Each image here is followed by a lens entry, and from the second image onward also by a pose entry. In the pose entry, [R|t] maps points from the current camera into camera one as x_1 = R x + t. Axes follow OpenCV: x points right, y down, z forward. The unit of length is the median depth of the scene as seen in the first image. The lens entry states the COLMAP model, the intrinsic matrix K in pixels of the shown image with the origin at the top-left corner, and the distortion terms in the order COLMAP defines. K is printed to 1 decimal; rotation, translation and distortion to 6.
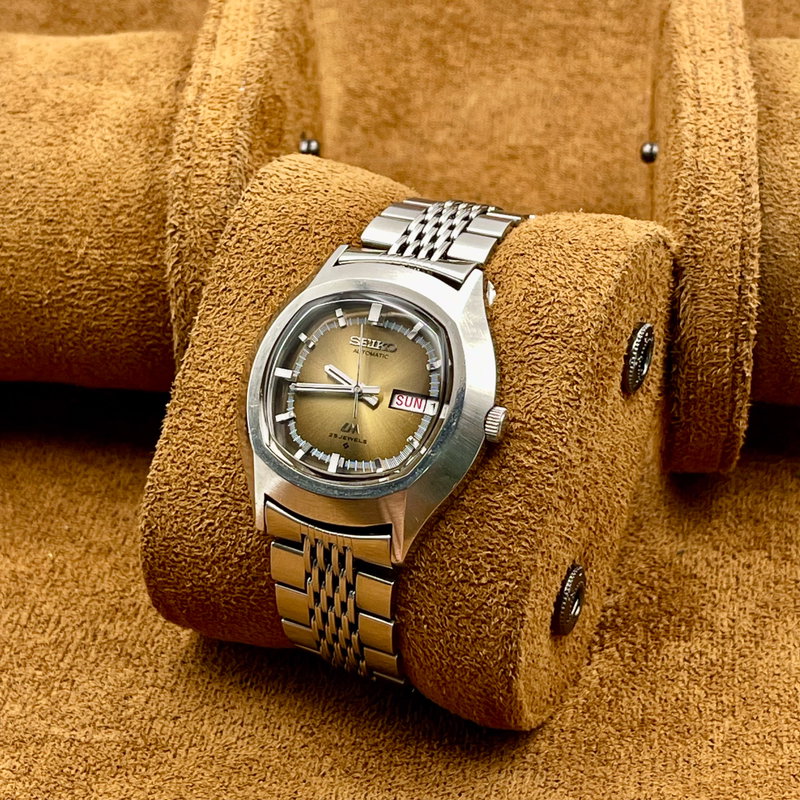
lens RADIAL K [[2034.4, 0, 404.7], [0, 2034.4, 397.2], [0, 0, 1]] dist [0.225524, 0.000000]
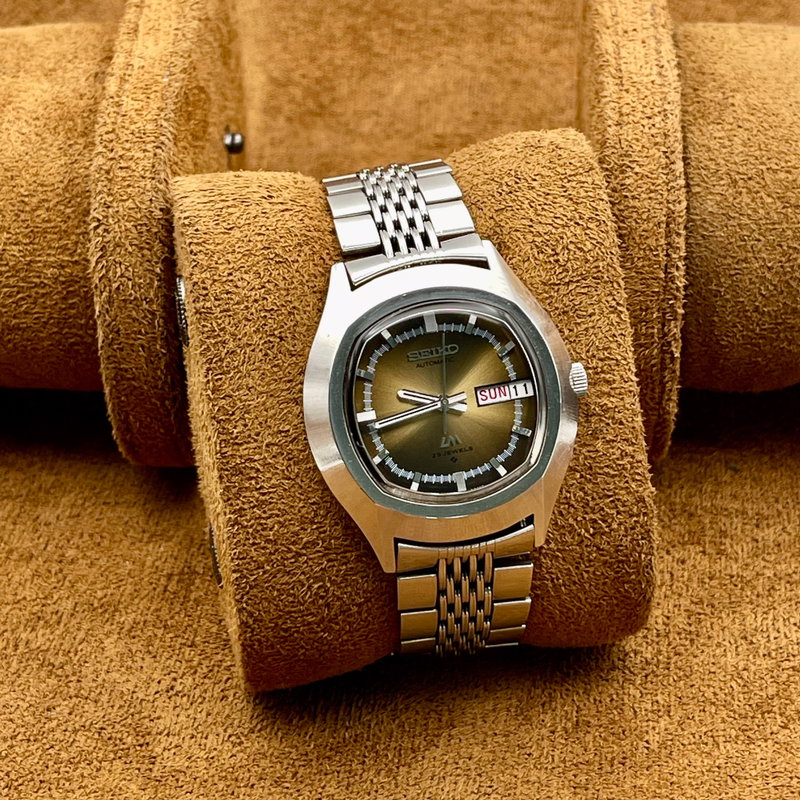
lens RADIAL K [[2034.4, 0, 401.6], [0, 2034.4, 408.1], [0, 0, 1]] dist [0.225524, 0.000000]
pose [[0.818138, -0.395858, 0.417068, -0.441079], [0.321986, 0.916316, 0.238095, -0.236480], [-0.476418, -0.060505, 0.877134, 0.150795]]
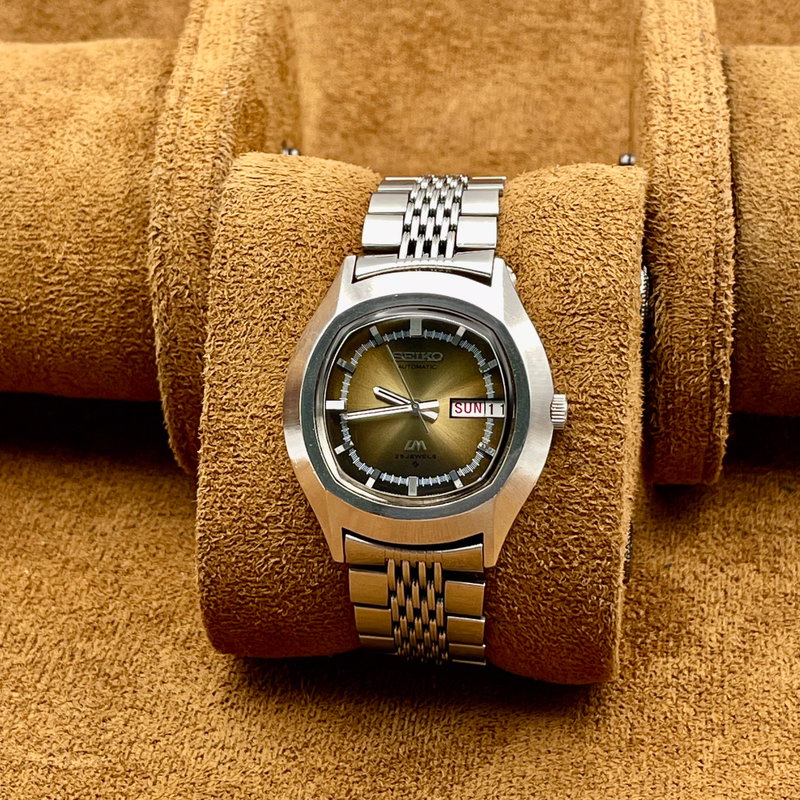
lens RADIAL K [[2034.4, 0, 400.2], [0, 2034.4, 394.6], [0, 0, 1]] dist [0.225524, 0.000000]
pose [[0.953087, -0.219132, 0.208822, -0.231712], [0.188844, 0.969606, 0.155572, -0.162007], [-0.236566, -0.108839, 0.965500, 0.047087]]
